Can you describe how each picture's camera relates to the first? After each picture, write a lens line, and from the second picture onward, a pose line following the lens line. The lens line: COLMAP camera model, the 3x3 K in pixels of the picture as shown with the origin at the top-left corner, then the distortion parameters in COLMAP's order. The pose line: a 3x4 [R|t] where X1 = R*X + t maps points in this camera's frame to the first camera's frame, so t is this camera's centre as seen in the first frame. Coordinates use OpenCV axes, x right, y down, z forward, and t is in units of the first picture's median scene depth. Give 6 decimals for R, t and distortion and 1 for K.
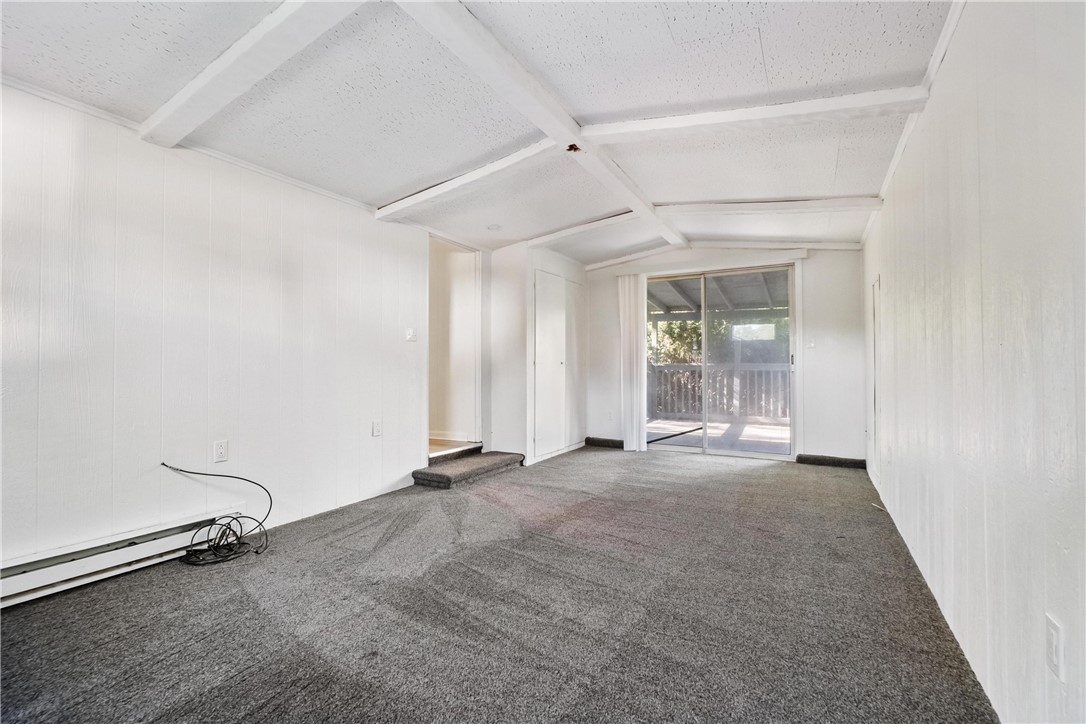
lens RADIAL K [[487.0, 0, 542.4], [0, 487.0, 362.9], [0, 0, 1]] dist [-0.003212, 0.000038]
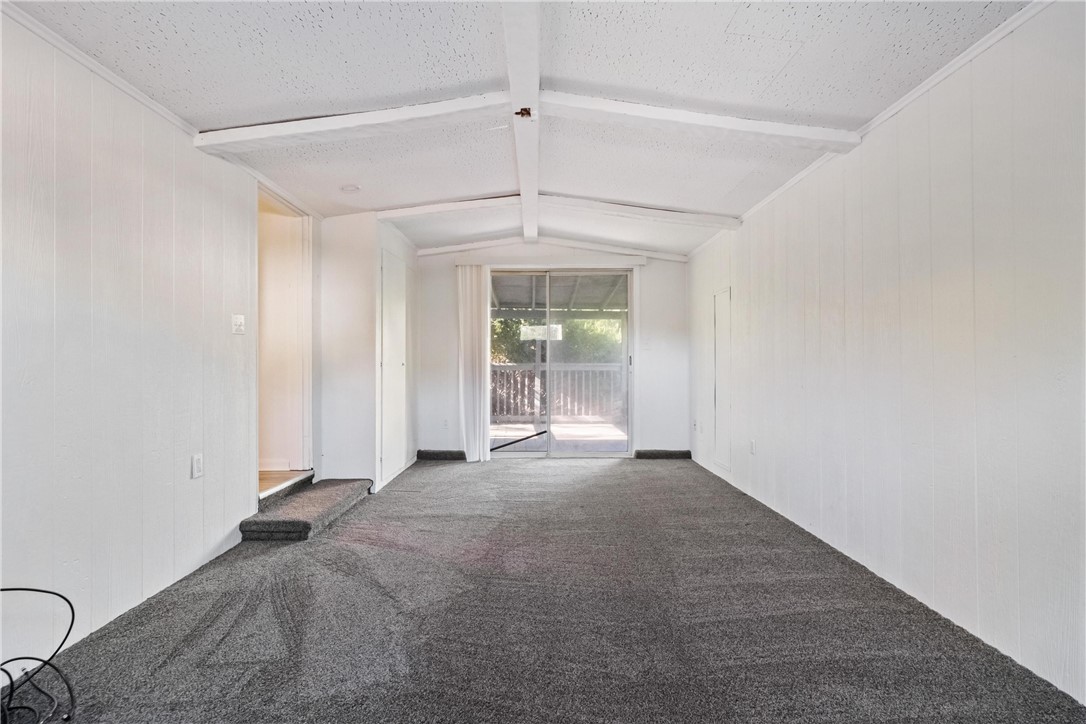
lens RADIAL K [[523.6, 0, 543.4], [0, 523.6, 361.0], [0, 0, 1]] dist [0.002085, 0.000209]
pose [[0.867217, 0.001006, 0.497929, -0.224977], [-0.001184, 0.999999, 0.000041, -0.005853], [-0.497929, -0.000625, 0.867218, 0.120694]]
